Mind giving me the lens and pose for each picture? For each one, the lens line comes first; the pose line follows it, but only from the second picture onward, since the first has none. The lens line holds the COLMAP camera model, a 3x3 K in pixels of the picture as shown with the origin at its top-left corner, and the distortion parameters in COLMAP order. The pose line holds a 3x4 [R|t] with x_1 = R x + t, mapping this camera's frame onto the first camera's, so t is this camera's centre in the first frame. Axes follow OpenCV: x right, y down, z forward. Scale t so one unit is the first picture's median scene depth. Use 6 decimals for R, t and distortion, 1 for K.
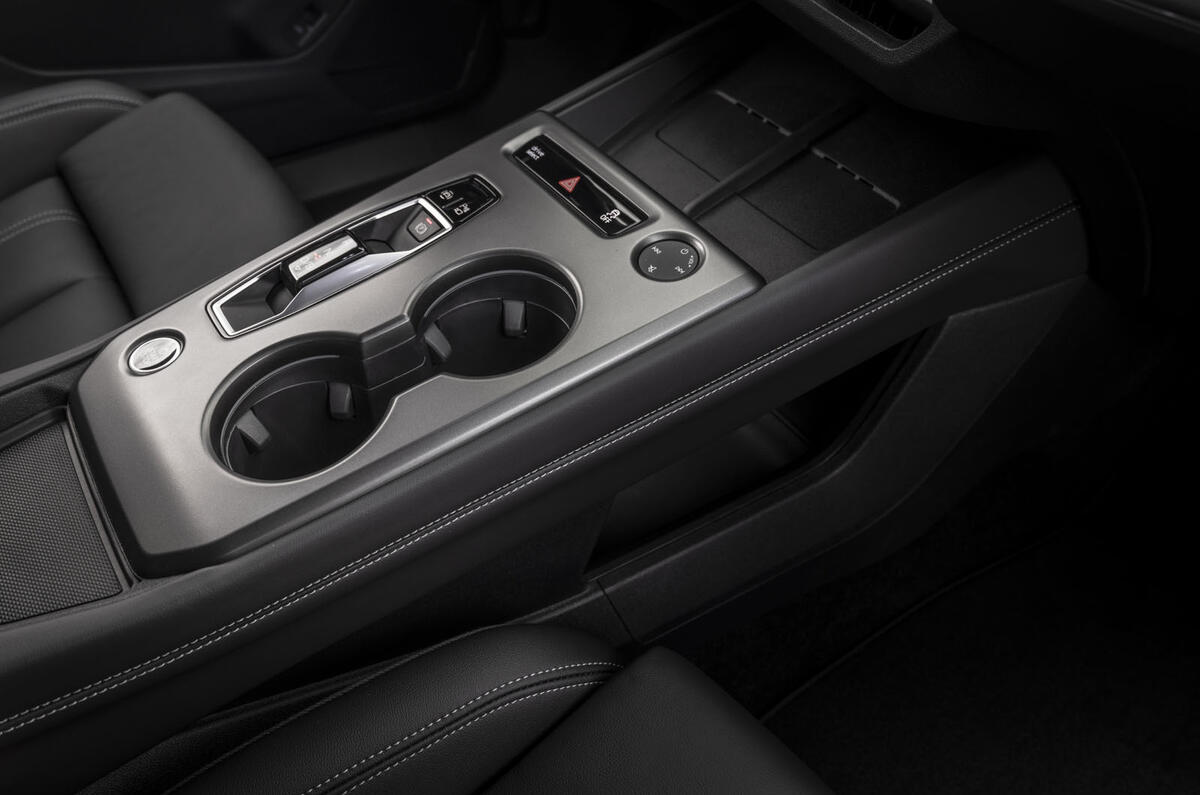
lens RADIAL K [[945.2, 0, 609.5], [0, 945.2, 399.8], [0, 0, 1]] dist [0.001527, -0.001832]
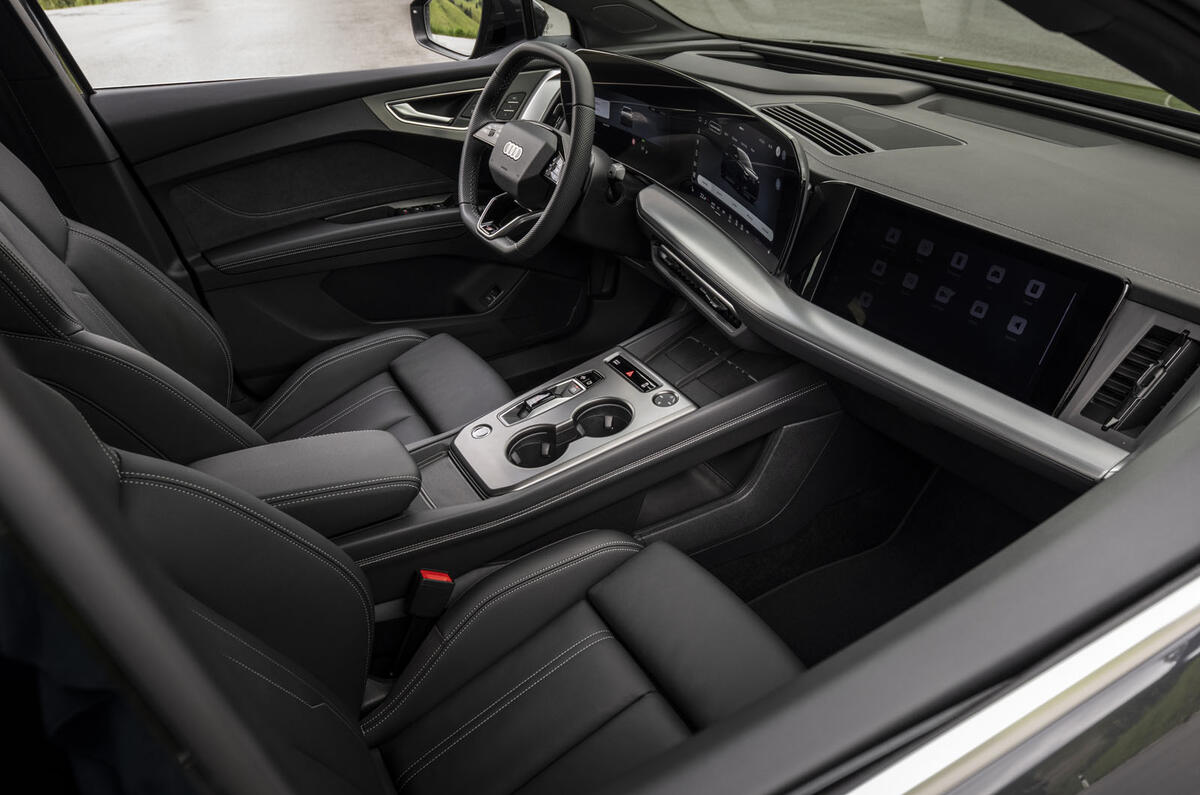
lens RADIAL K [[837.7, 0, 598.9], [0, 837.7, 394.2], [0, 0, 1]] dist [0.003575, 0.001524]
pose [[0.997522, 0.003824, -0.070247, 0.037443], [-0.018526, 0.977554, -0.209869, 0.335372], [0.067868, 0.210651, 0.975203, -1.334064]]
